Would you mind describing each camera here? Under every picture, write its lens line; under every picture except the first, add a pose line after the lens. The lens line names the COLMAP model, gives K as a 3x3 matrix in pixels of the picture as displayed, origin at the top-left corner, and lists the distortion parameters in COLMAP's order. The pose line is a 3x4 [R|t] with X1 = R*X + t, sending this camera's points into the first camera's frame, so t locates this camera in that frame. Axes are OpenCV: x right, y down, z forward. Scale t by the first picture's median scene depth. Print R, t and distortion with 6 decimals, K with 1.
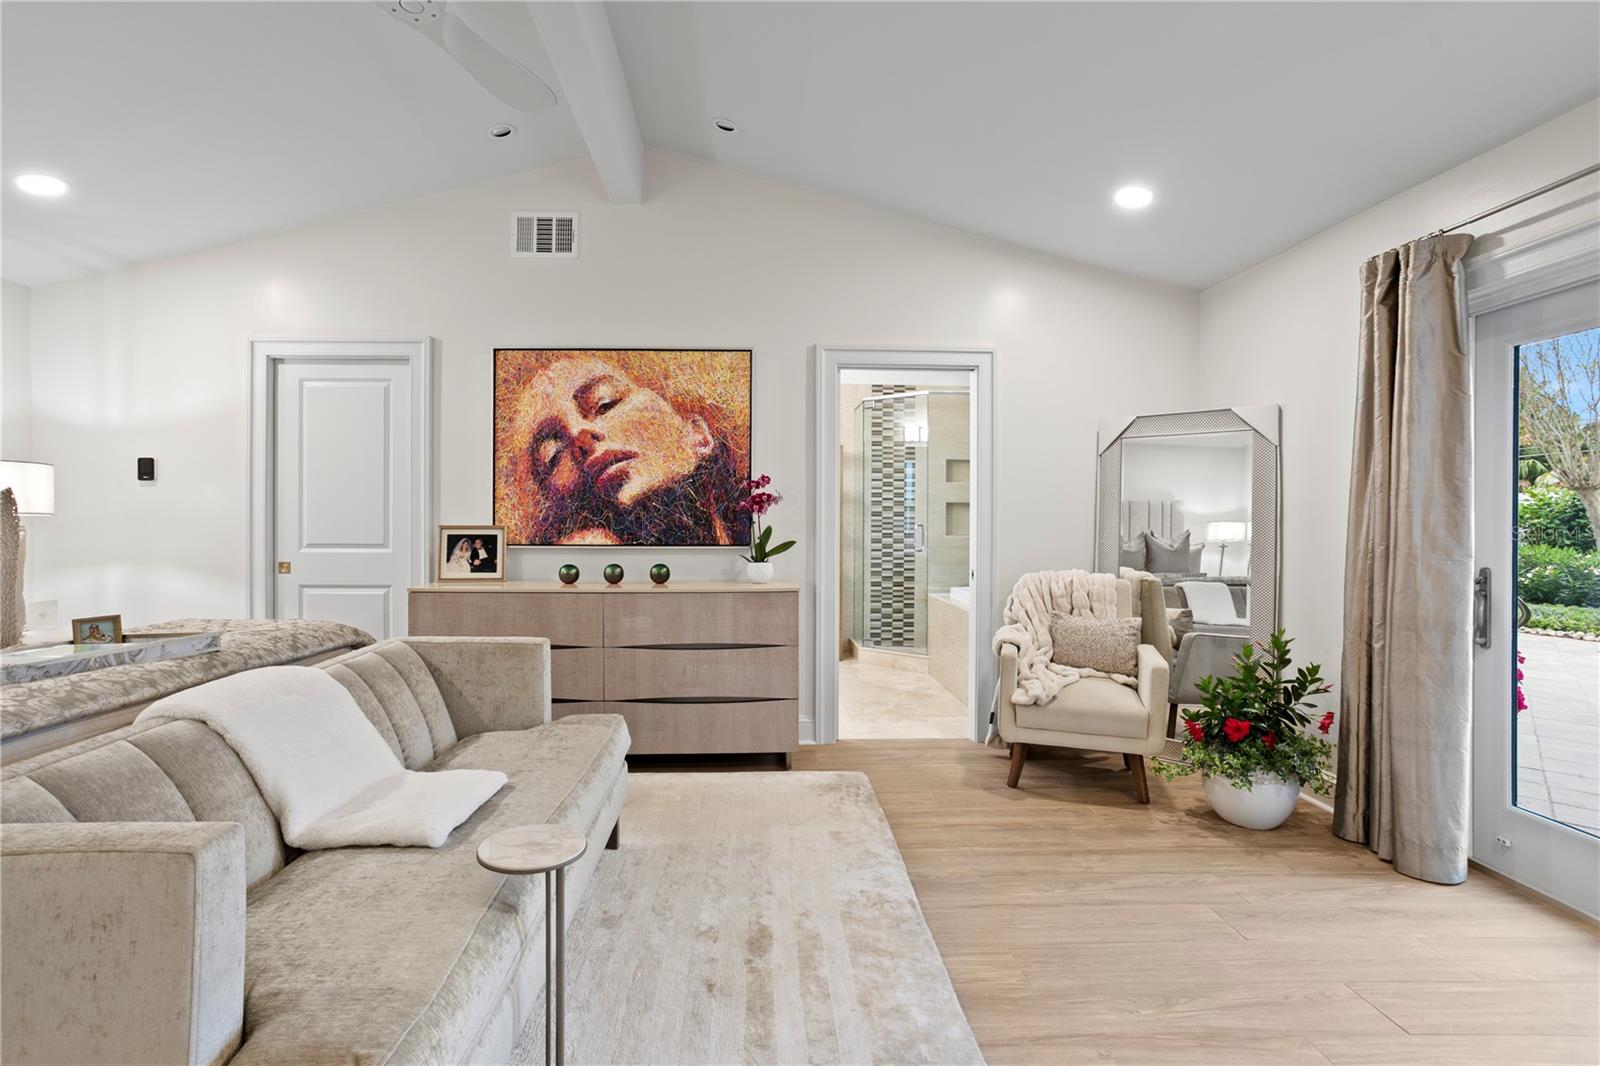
lens RADIAL K [[772.0, 0, 800.8], [0, 772.0, 524.4], [0, 0, 1]] dist [-0.003958, 0.006432]
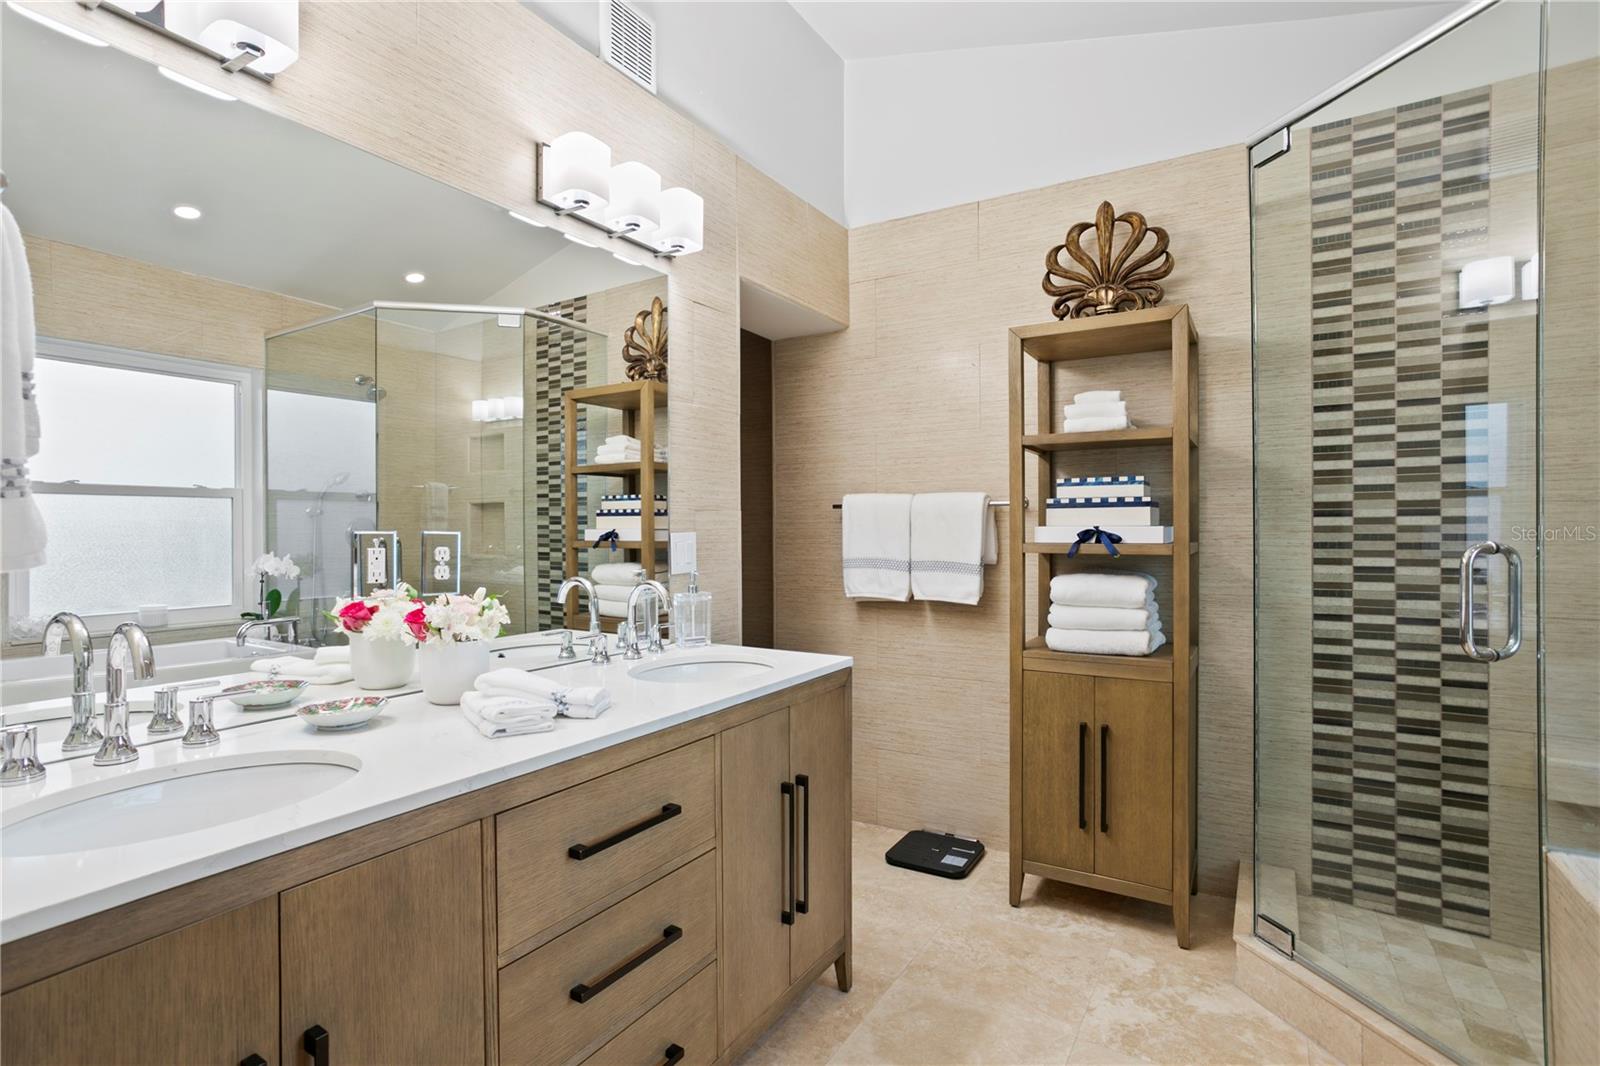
lens RADIAL K [[772.0, 0, 785.2], [0, 772.0, 530.3], [0, 0, 1]] dist [-0.003958, 0.006432]
pose [[0.798253, -0.004482, -0.602305, 0.110083], [-0.001725, 0.999951, -0.009726, -0.000707], [0.602319, 0.008803, 0.798207, 0.586754]]
